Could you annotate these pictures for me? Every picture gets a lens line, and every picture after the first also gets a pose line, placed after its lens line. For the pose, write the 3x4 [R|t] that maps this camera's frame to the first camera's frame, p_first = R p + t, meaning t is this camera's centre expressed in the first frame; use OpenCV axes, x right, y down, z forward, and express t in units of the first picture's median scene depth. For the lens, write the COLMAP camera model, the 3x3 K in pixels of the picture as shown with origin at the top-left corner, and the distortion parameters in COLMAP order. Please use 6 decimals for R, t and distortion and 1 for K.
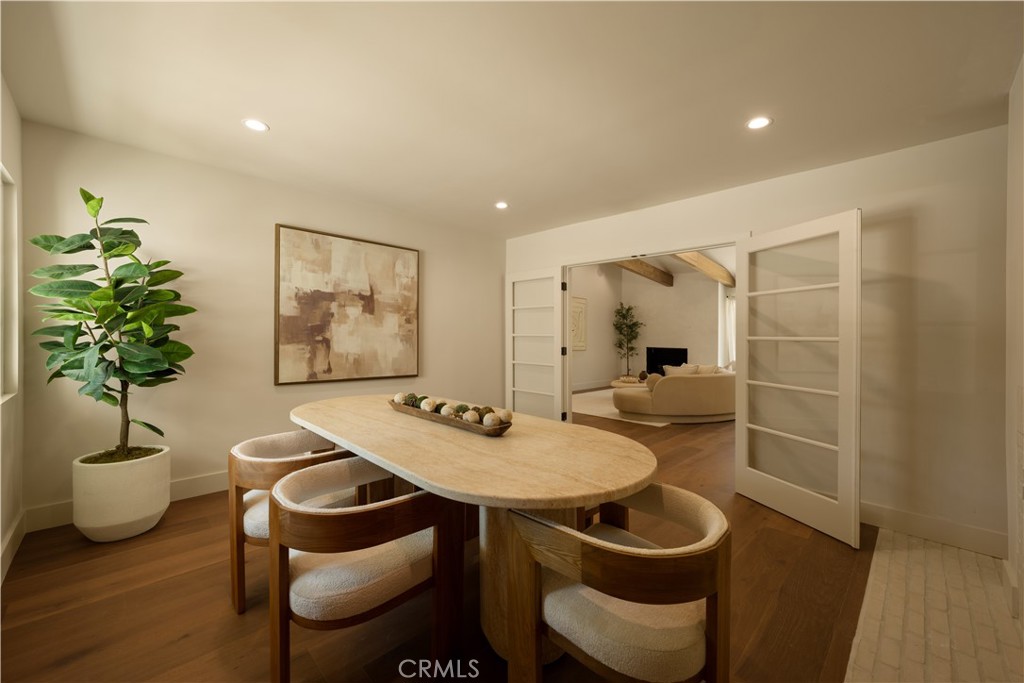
lens RADIAL K [[415.8, 0, 509.9], [0, 415.8, 335.1], [0, 0, 1]] dist [-0.000326, -0.000085]
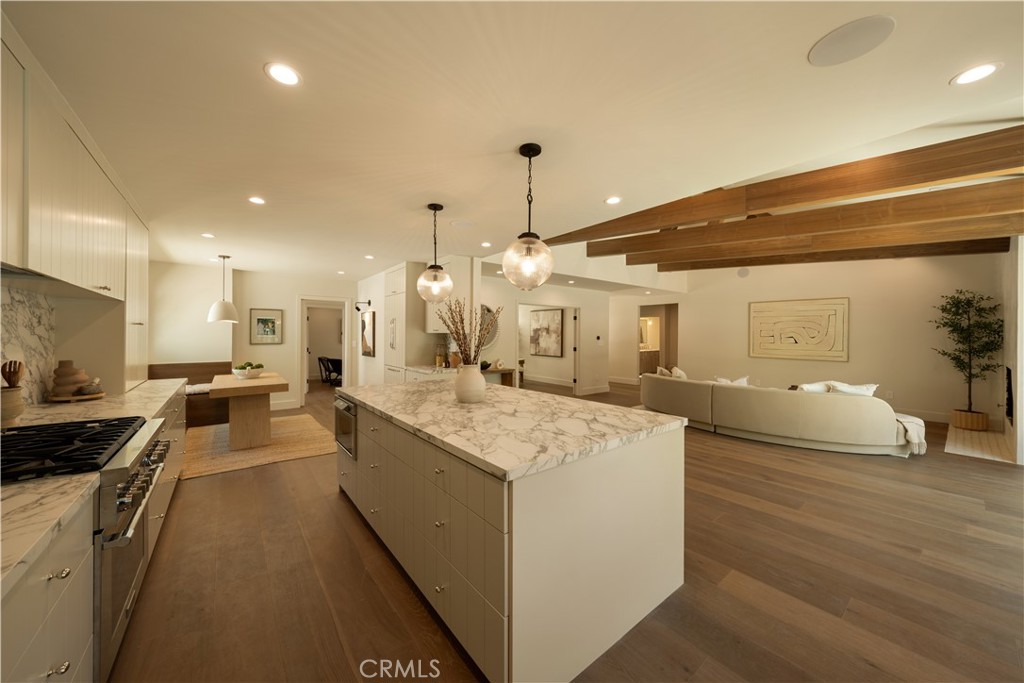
lens RADIAL K [[360.0, 0, 512.8], [0, 360.0, 334.4], [0, 0, 1]] dist [-0.003429, -0.000205]
pose [[-0.091530, -0.017889, -0.995642, 2.329983], [-0.004924, 0.999835, -0.017512, -0.003346], [0.995790, 0.003300, -0.091603, 1.019522]]
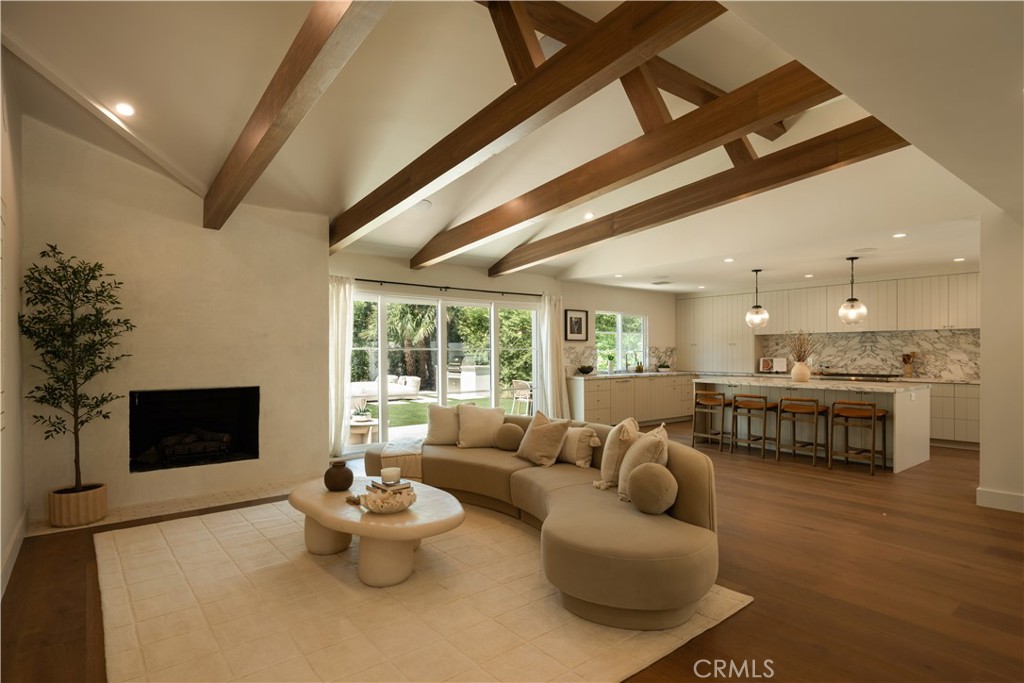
lens RADIAL K [[542.4, 0, 513.8], [0, 542.4, 359.8], [0, 0, 1]] dist [0.006765, 0.000682]
pose [[0.087664, -0.027758, 0.995763, -0.232330], [0.002807, 0.999615, 0.027618, -0.022216], [-0.996146, 0.000374, 0.087708, 1.694232]]
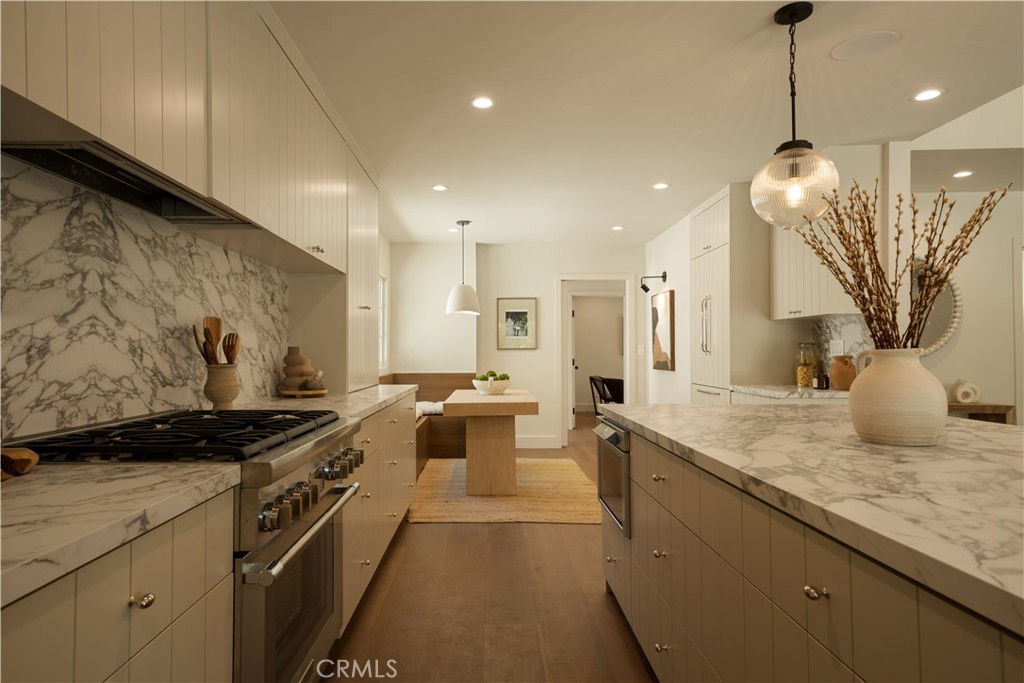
lens RADIAL K [[602.3, 0, 476.0], [0, 602.3, 346.5], [0, 0, 1]] dist [0.024540, 0.001118]
pose [[-0.707080, -0.019690, -0.706859, 2.207897], [-0.006501, 0.999751, -0.021346, 0.049402], [0.707104, -0.010498, -0.707032, 0.979212]]
